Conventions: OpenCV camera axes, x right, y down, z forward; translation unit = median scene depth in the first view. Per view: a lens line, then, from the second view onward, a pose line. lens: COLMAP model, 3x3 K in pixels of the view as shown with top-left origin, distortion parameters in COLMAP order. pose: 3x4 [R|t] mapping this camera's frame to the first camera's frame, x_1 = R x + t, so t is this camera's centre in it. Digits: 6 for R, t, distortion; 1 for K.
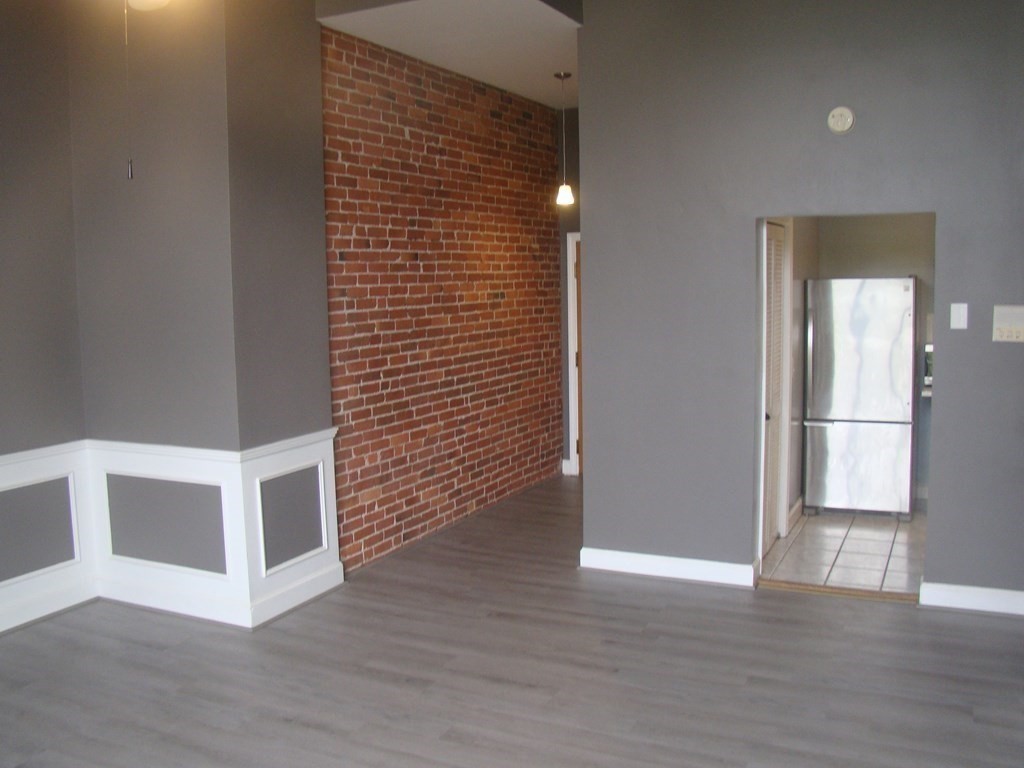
lens RADIAL K [[959.4, 0, 506.6], [0, 959.4, 384.1], [0, 0, 1]] dist [-0.115615, 0.000000]
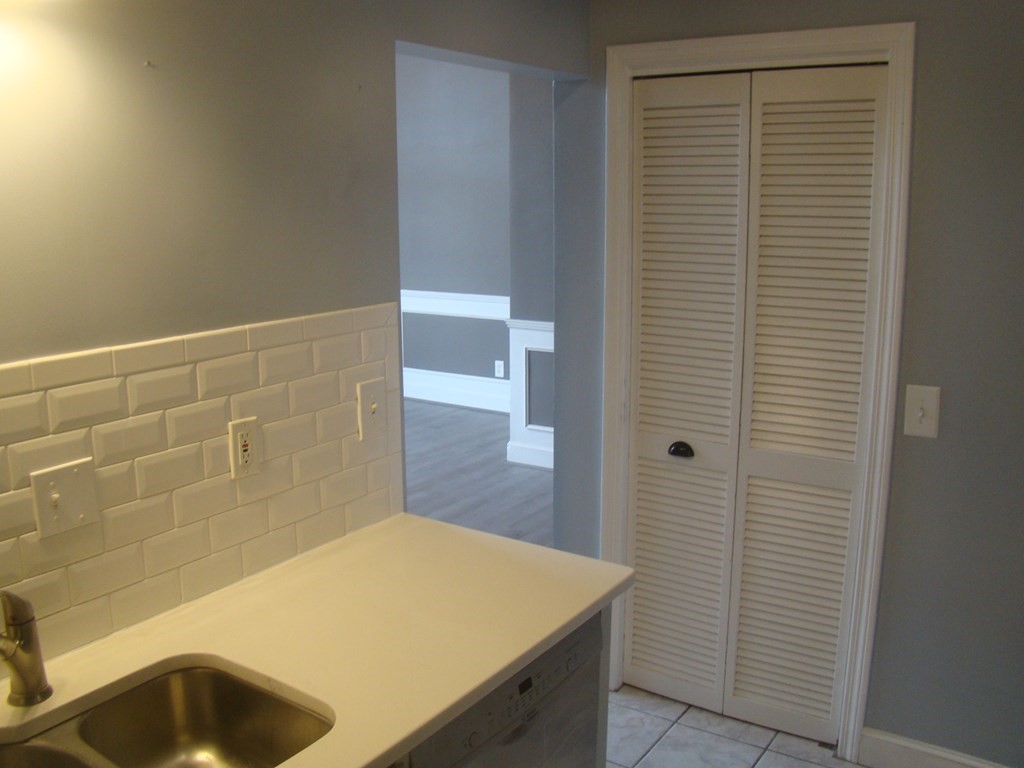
lens RADIAL K [[959.4, 0, 510.5], [0, 959.4, 384.8], [0, 0, 1]] dist [-0.115615, 0.000000]
pose [[-0.135659, 0.215255, -0.967090, 0.793516], [-0.104529, 0.967556, 0.230021, -0.113323], [0.985226, 0.132294, -0.108757, 0.943889]]
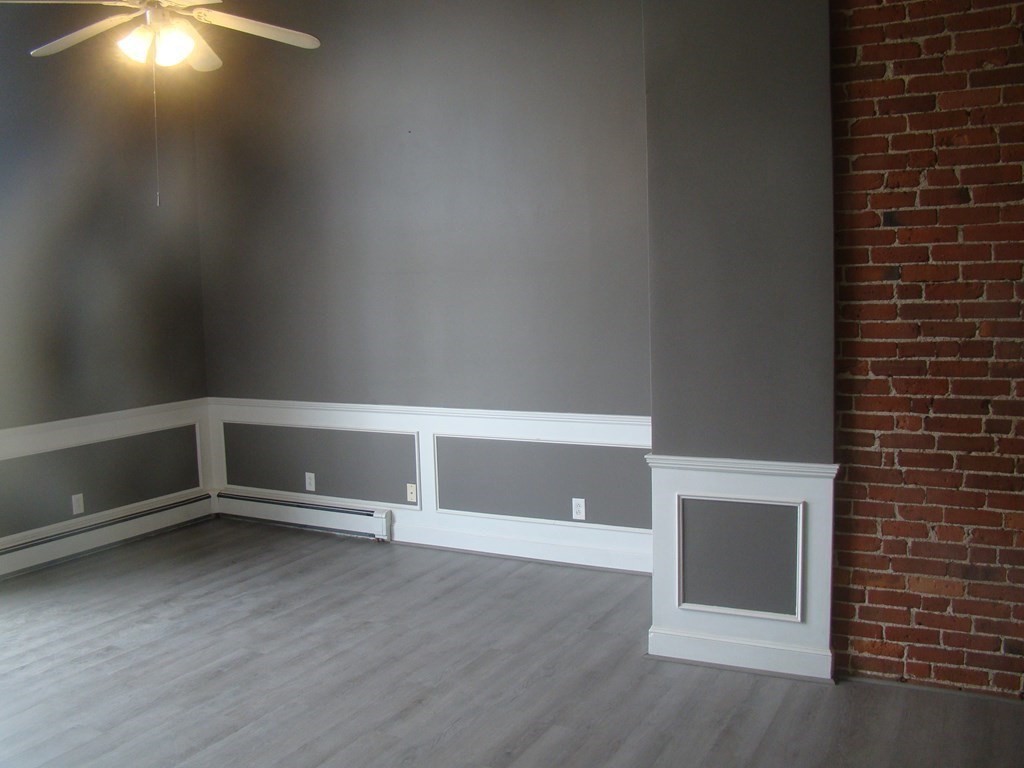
lens RADIAL K [[959.4, 0, 507.9], [0, 959.4, 394.5], [0, 0, 1]] dist [-0.115615, 0.000000]
pose [[-0.044442, 0.136559, -0.989635, 0.486997], [-0.076147, 0.987268, 0.139652, -0.080196], [0.996106, 0.081564, -0.033477, 0.732693]]
